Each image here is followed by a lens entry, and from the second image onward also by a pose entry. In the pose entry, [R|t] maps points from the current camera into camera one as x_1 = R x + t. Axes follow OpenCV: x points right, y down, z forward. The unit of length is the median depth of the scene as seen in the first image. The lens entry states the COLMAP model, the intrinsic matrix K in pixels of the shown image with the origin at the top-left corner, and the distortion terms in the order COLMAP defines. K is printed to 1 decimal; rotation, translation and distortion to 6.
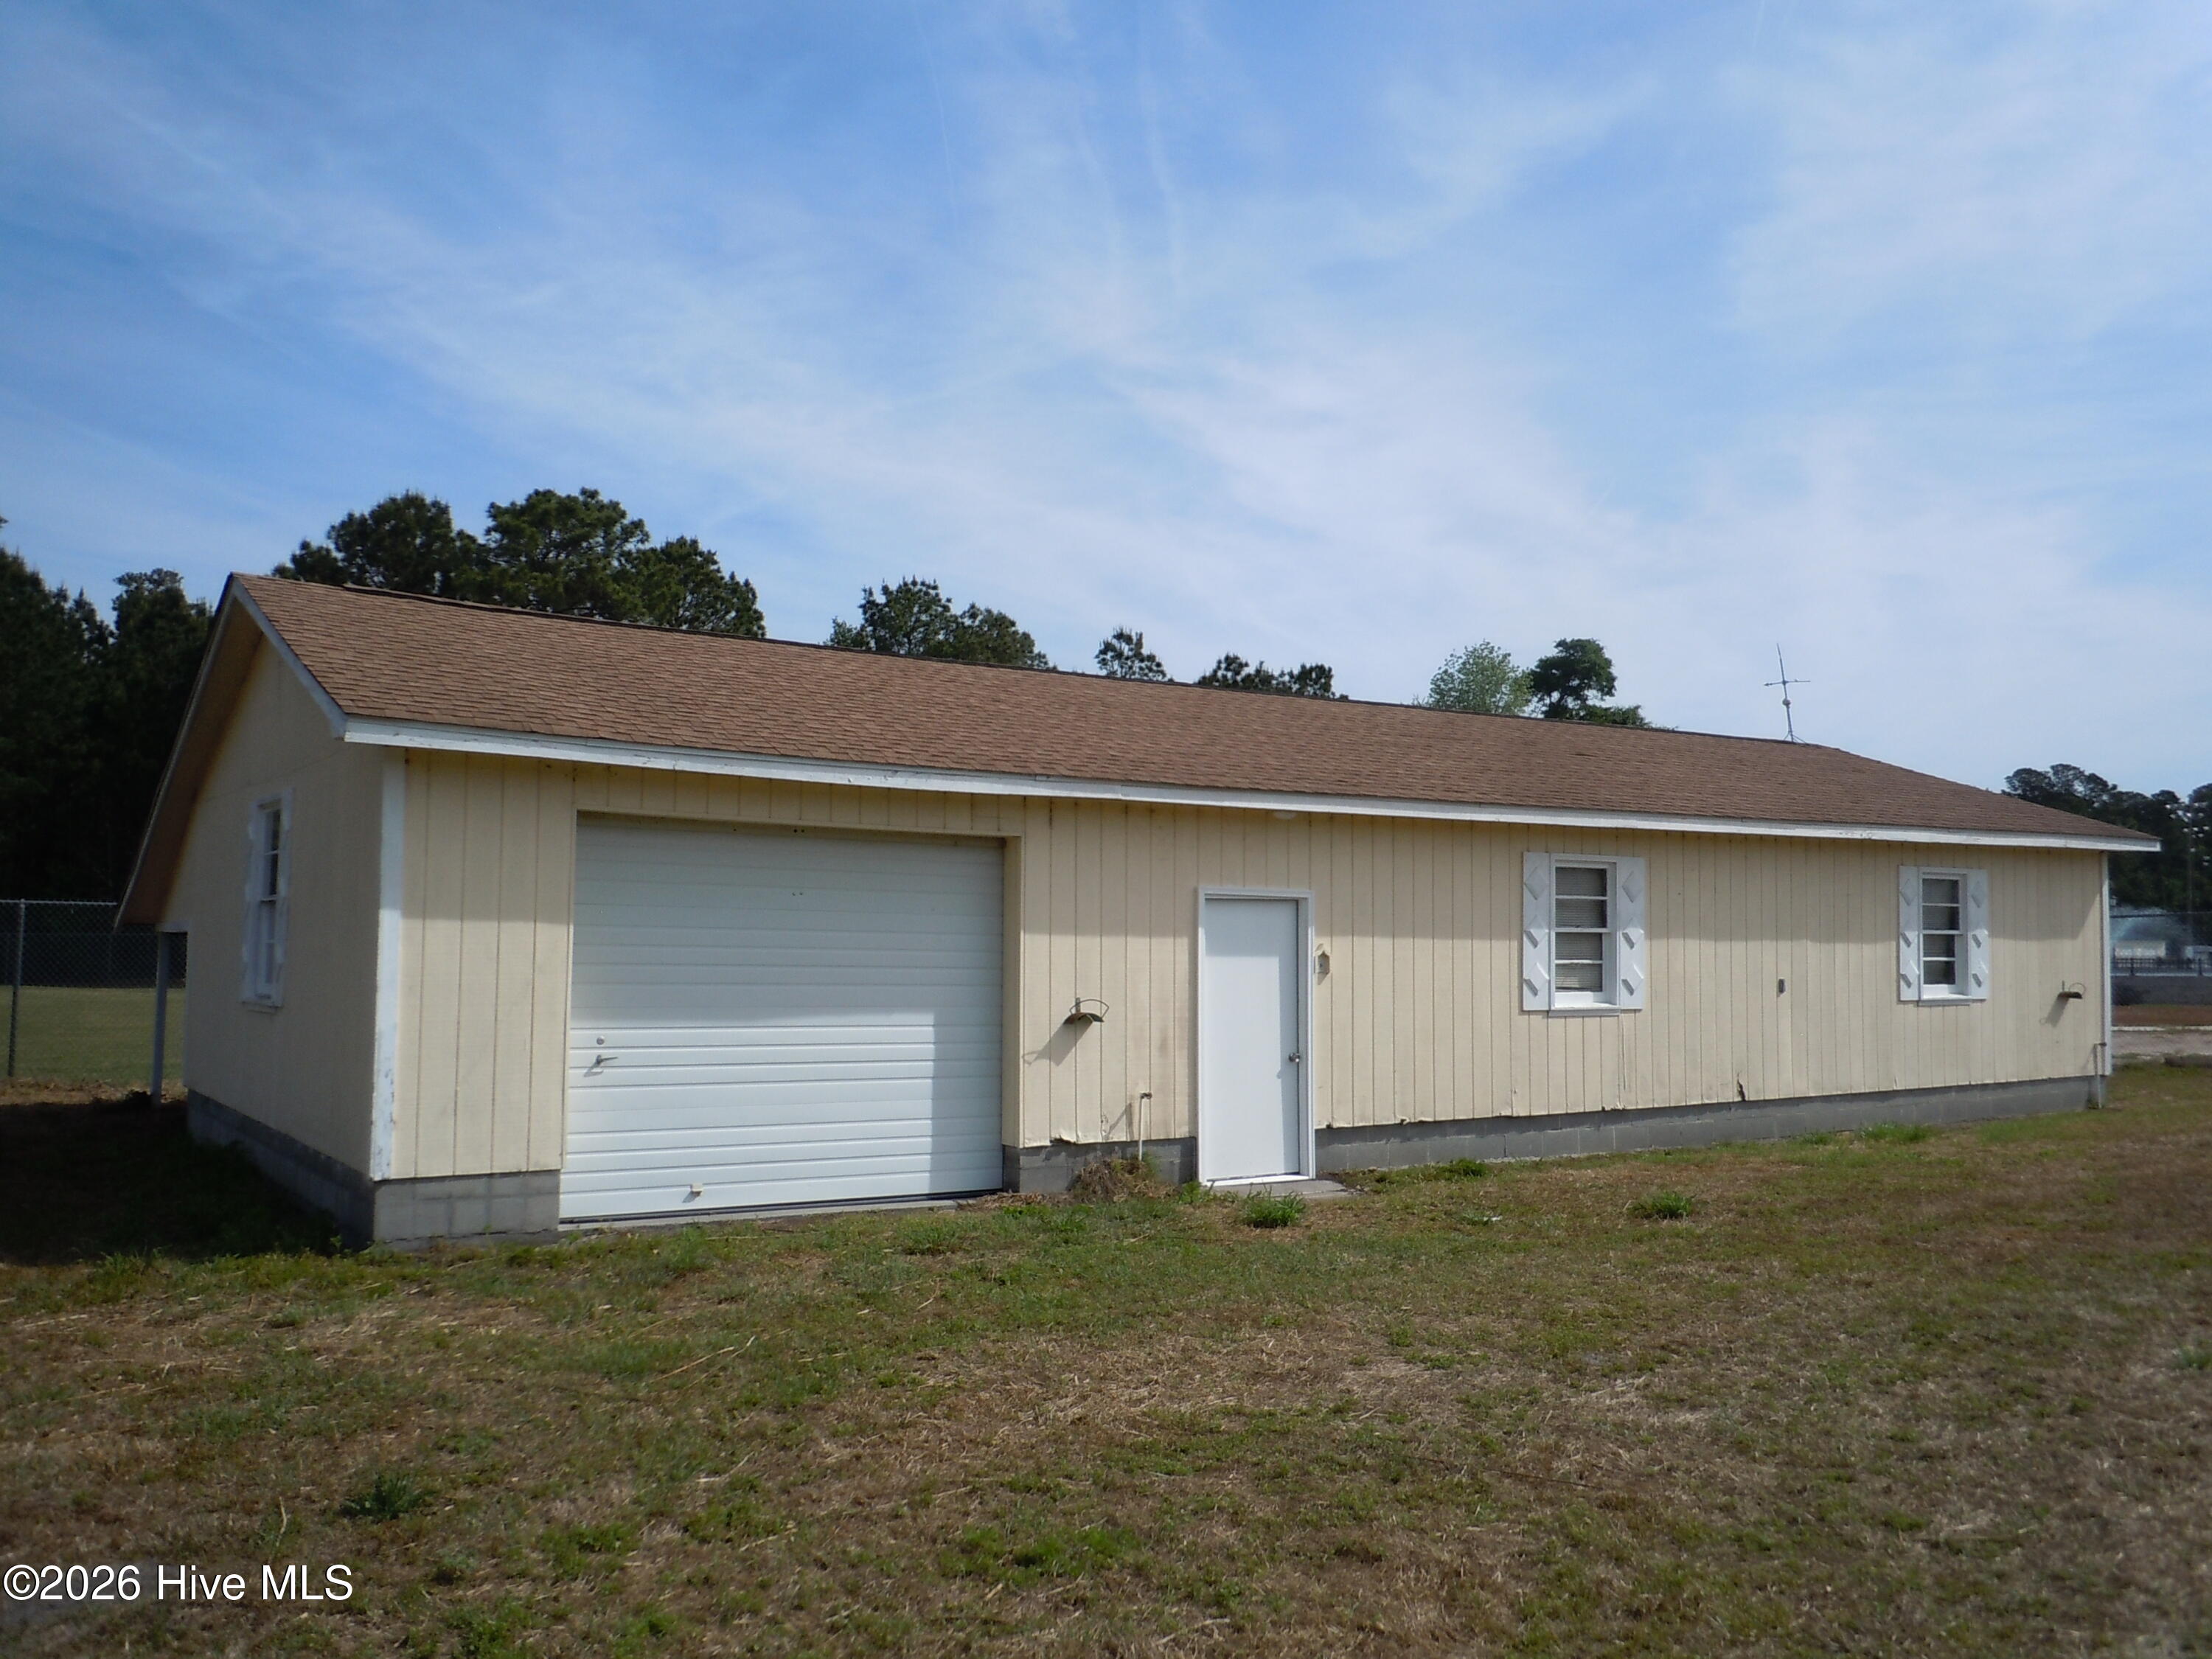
lens RADIAL K [[1855.7, 0, 1106.0], [0, 1855.7, 829.5], [0, 0, 1]] dist [0.058134, -0.119439]
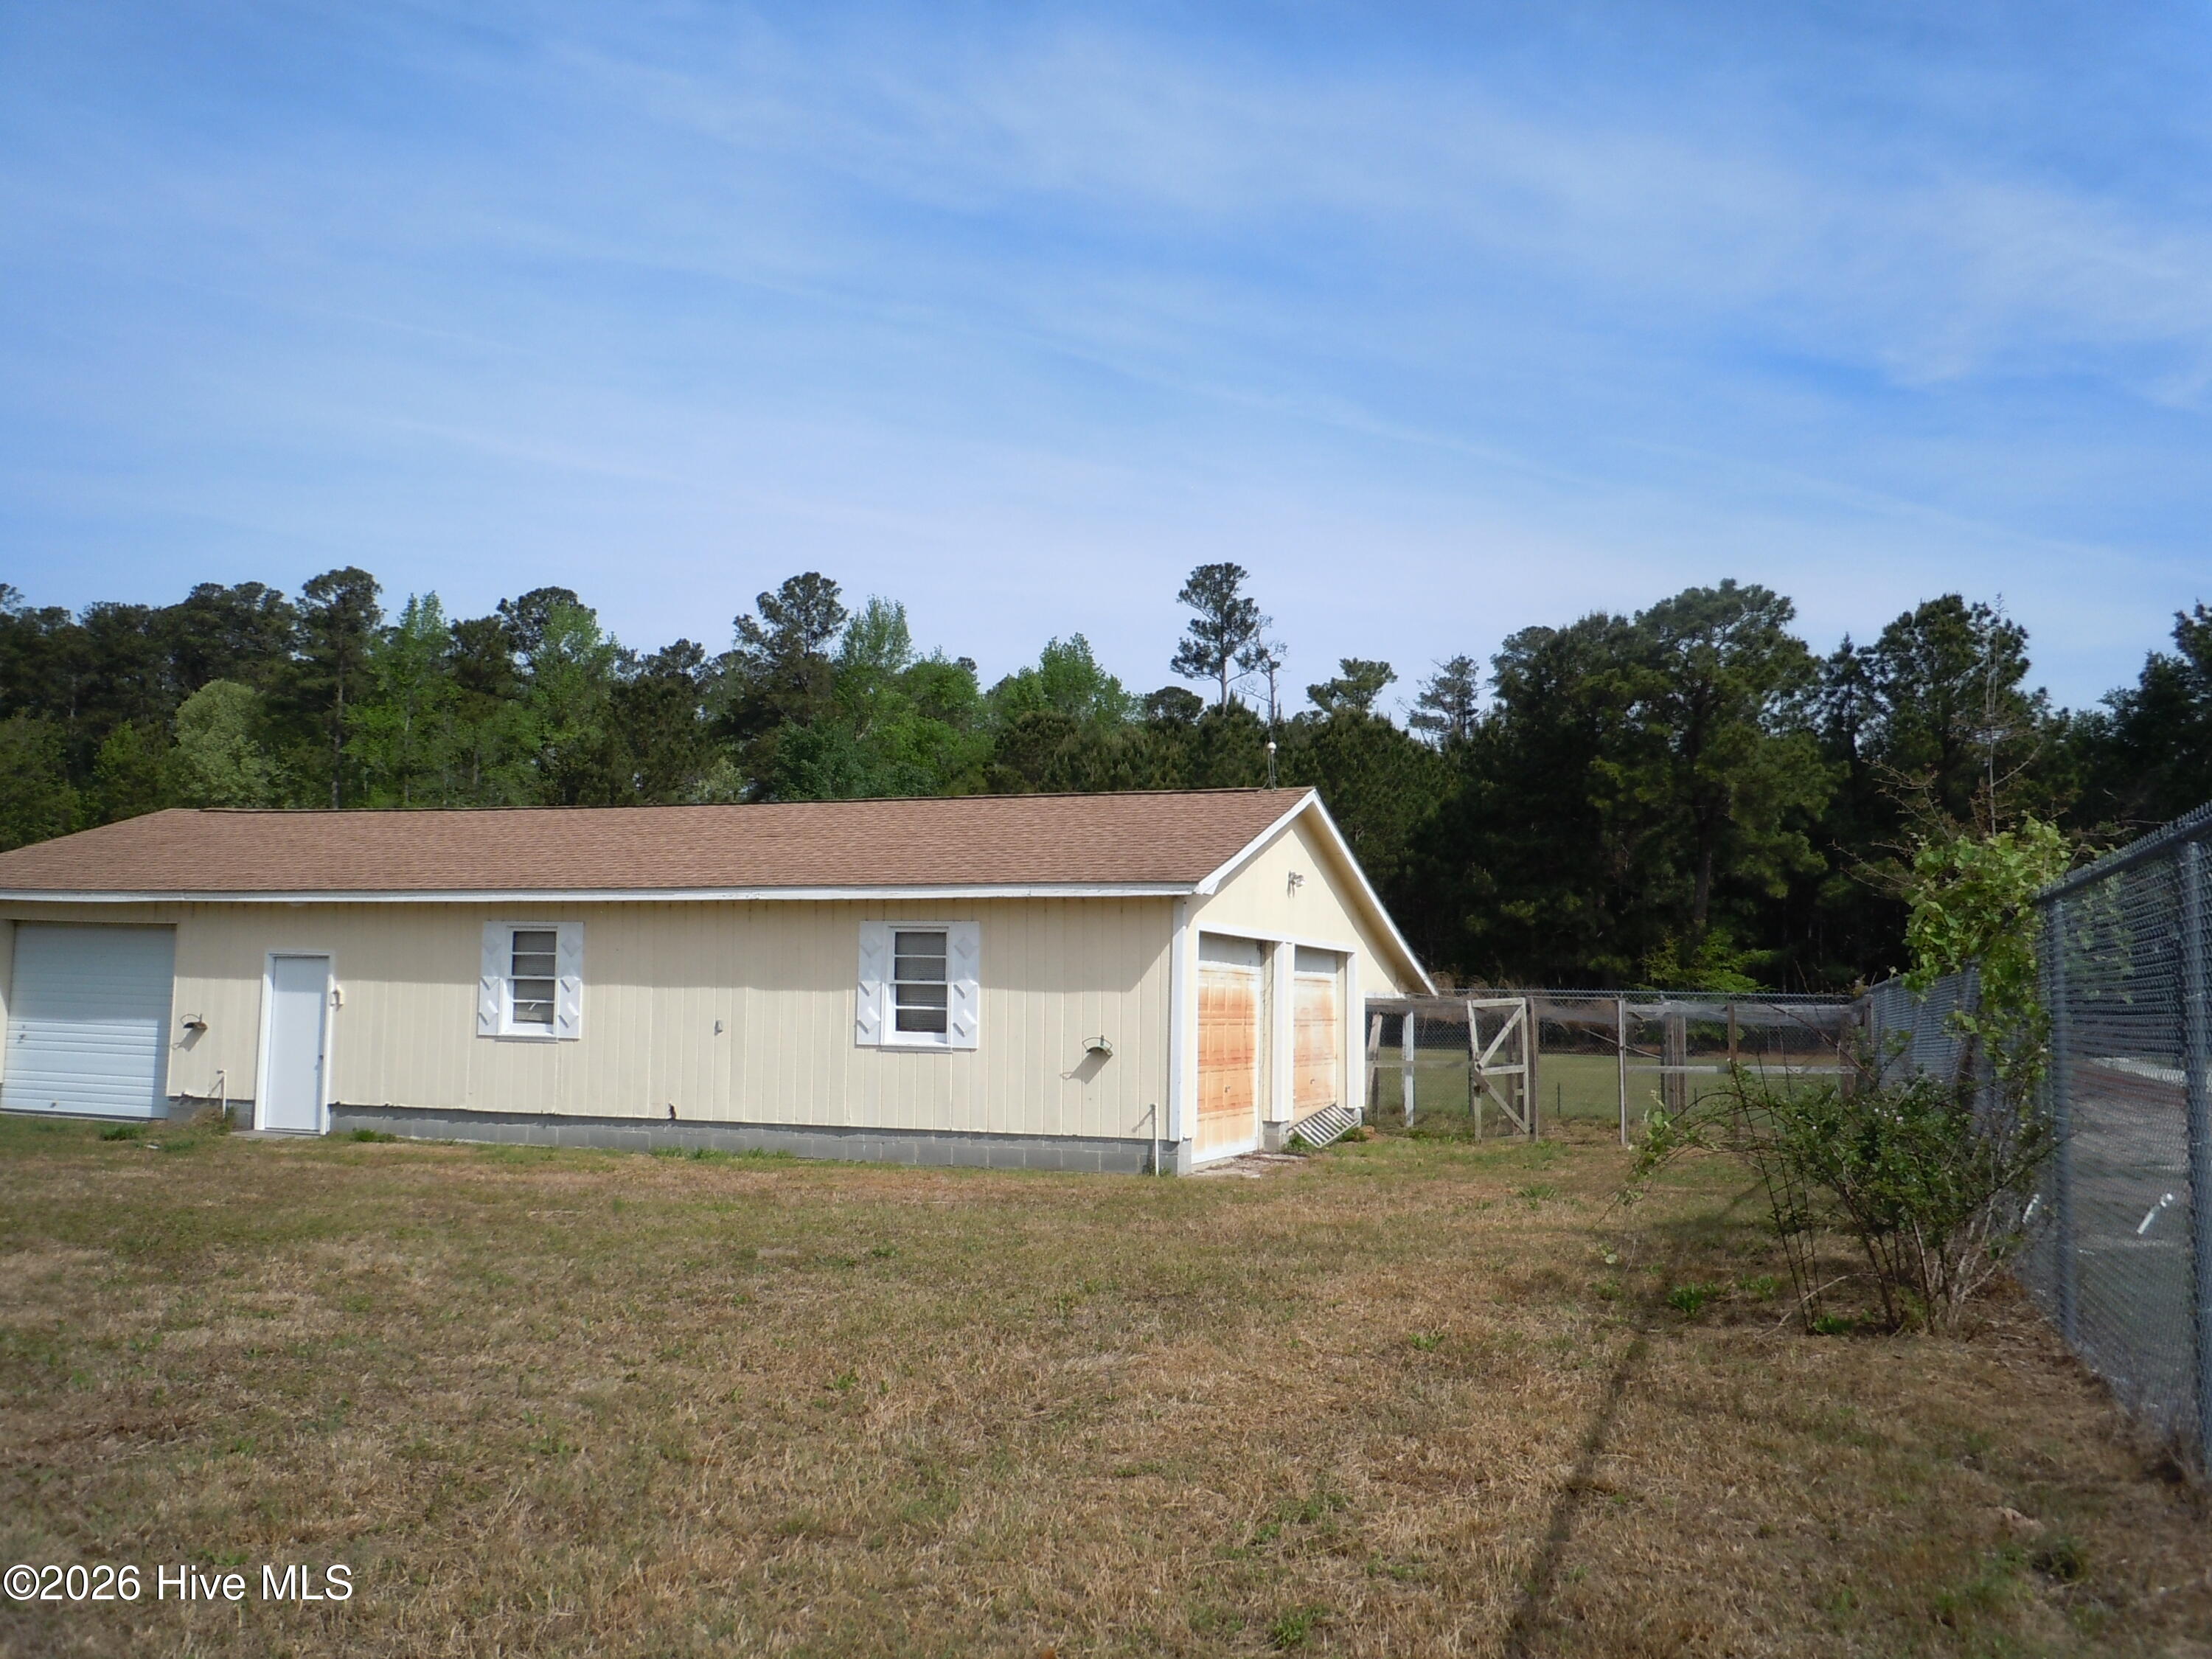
lens RADIAL K [[1770.8, 0, 1084.0], [0, 1770.8, 837.3], [0, 0, 1]] dist [0.021506, -0.092885]
pose [[0.583607, -0.067634, -0.809215, 1.493421], [0.033379, 0.997681, -0.059314, 0.040551], [0.811350, 0.007606, 0.584511, 0.555535]]
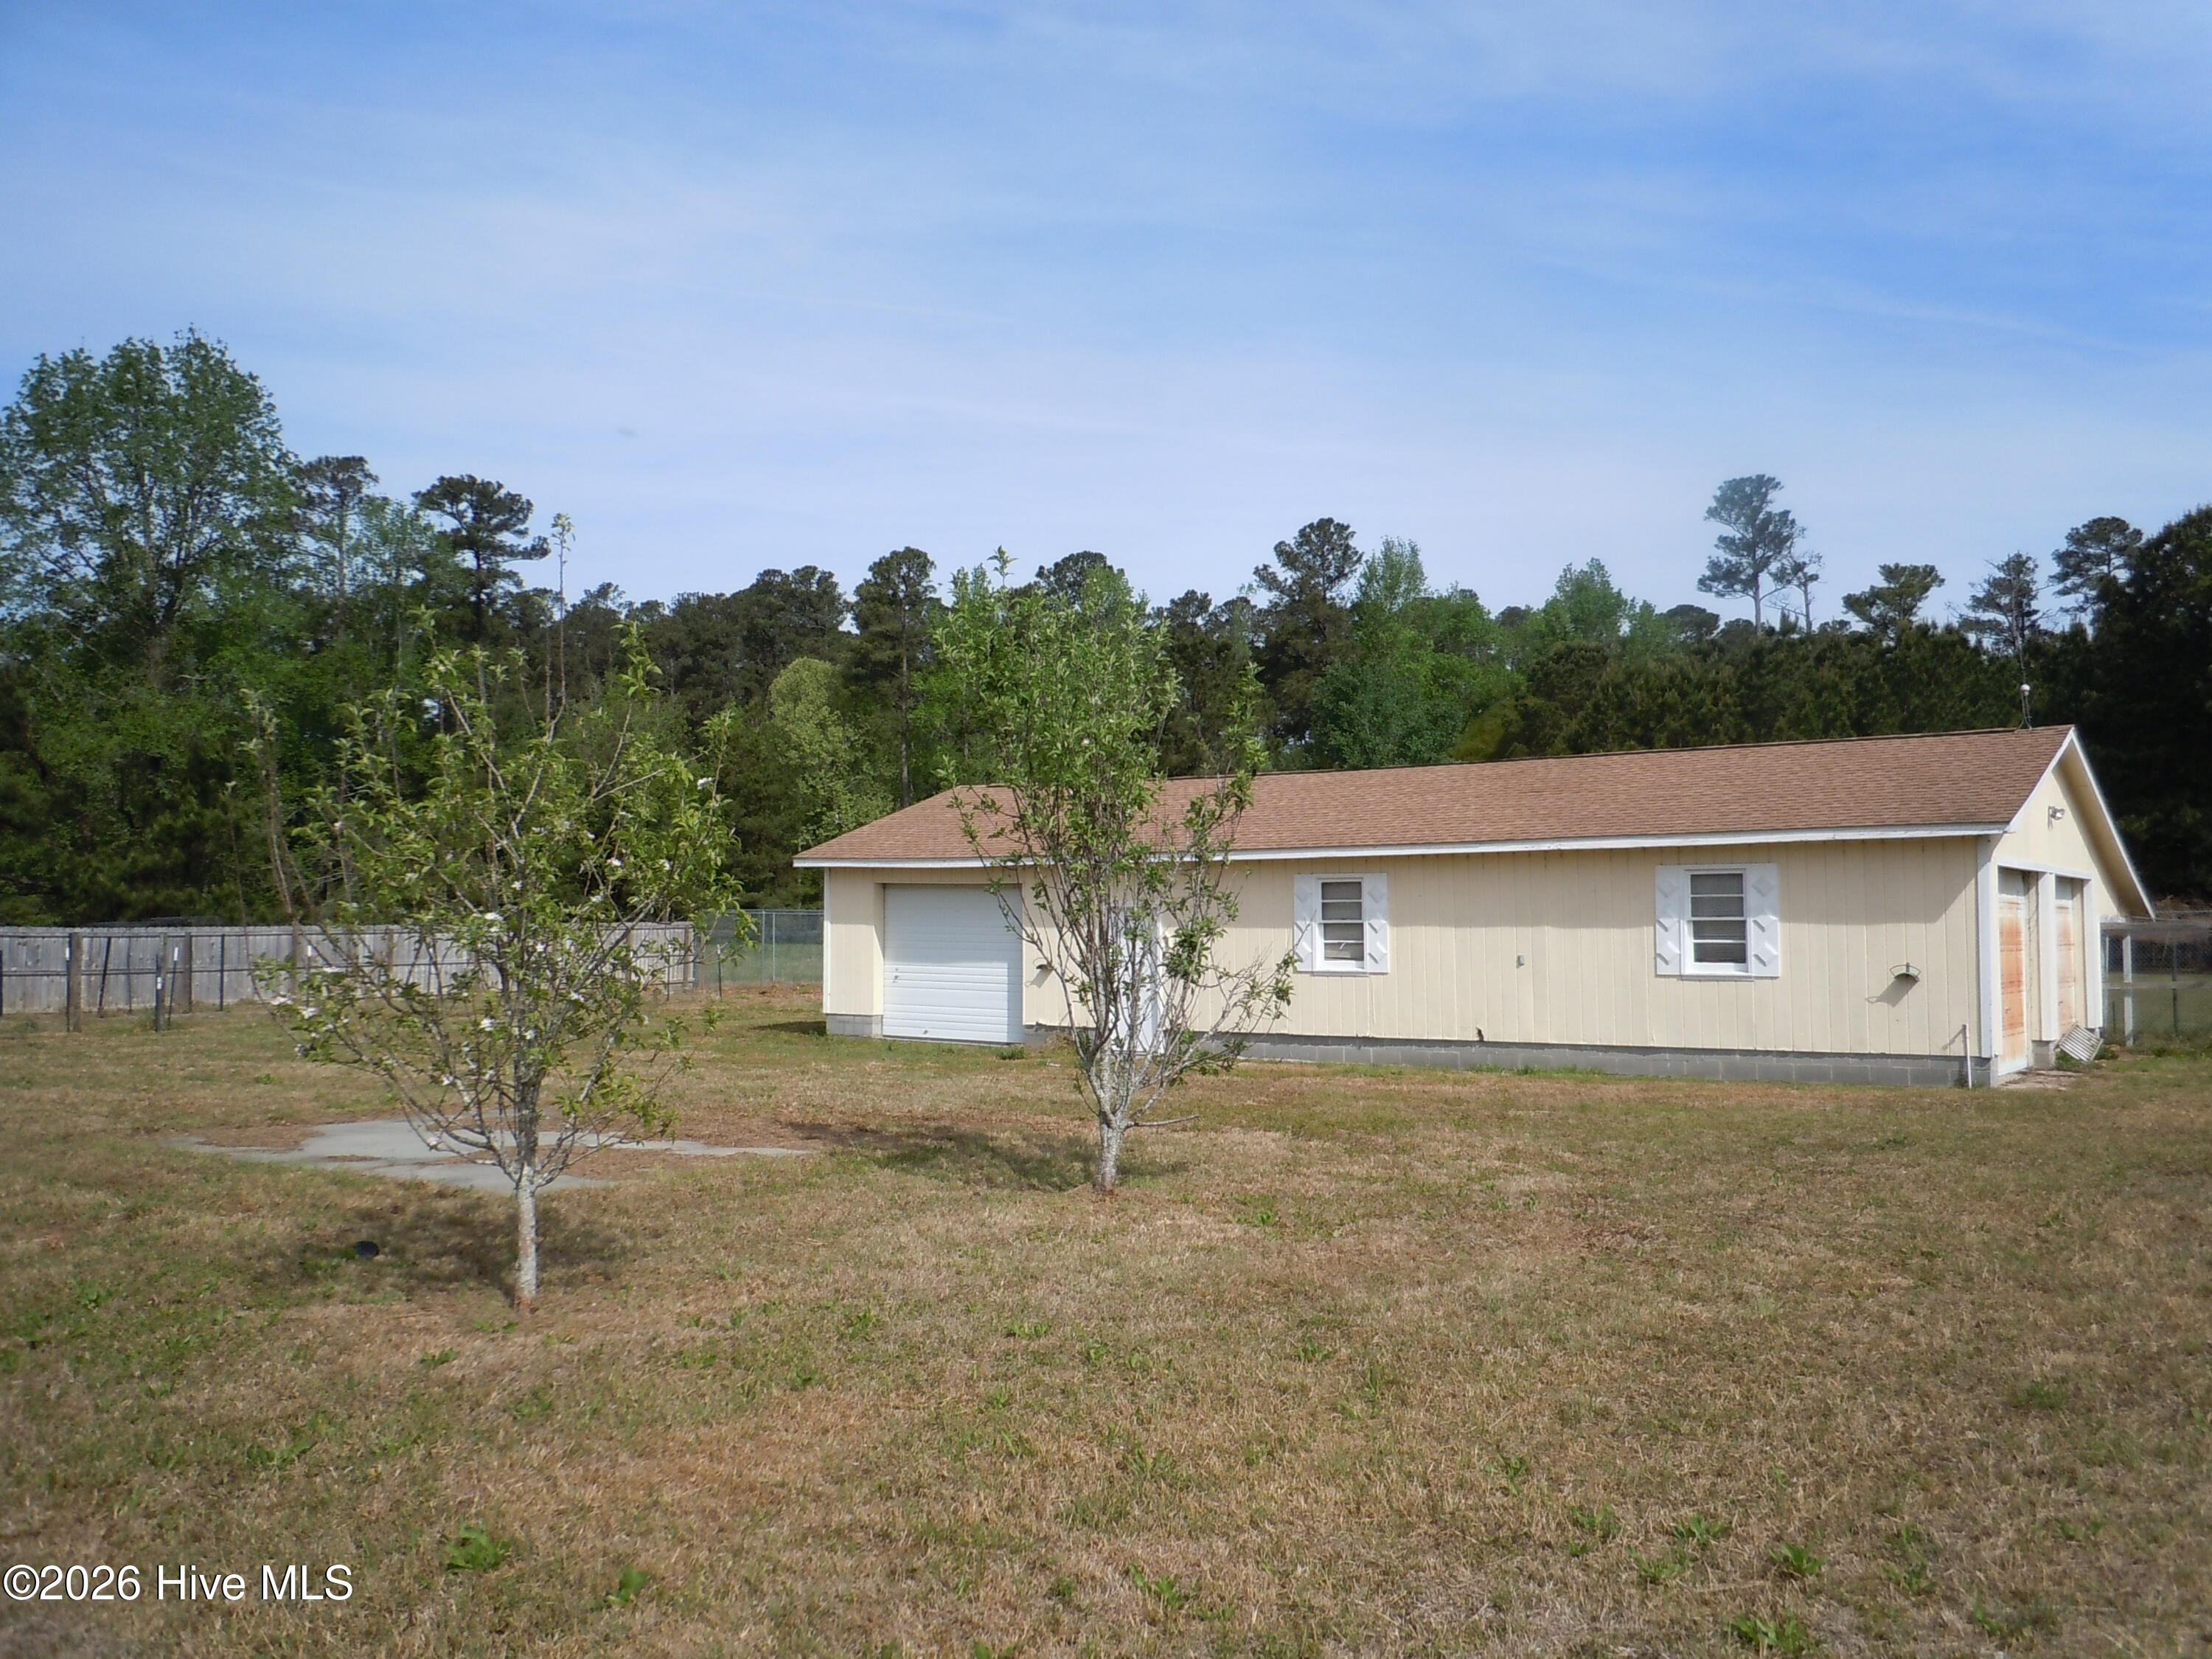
lens RADIAL K [[1770.8, 0, 1084.0], [0, 1770.8, 837.3], [0, 0, 1]] dist [0.021506, -0.092885]
pose [[0.358740, -0.052584, -0.931955, 1.537690], [0.059694, 0.997661, -0.033313, 0.019123], [0.931527, -0.043681, 0.361040, 0.249505]]
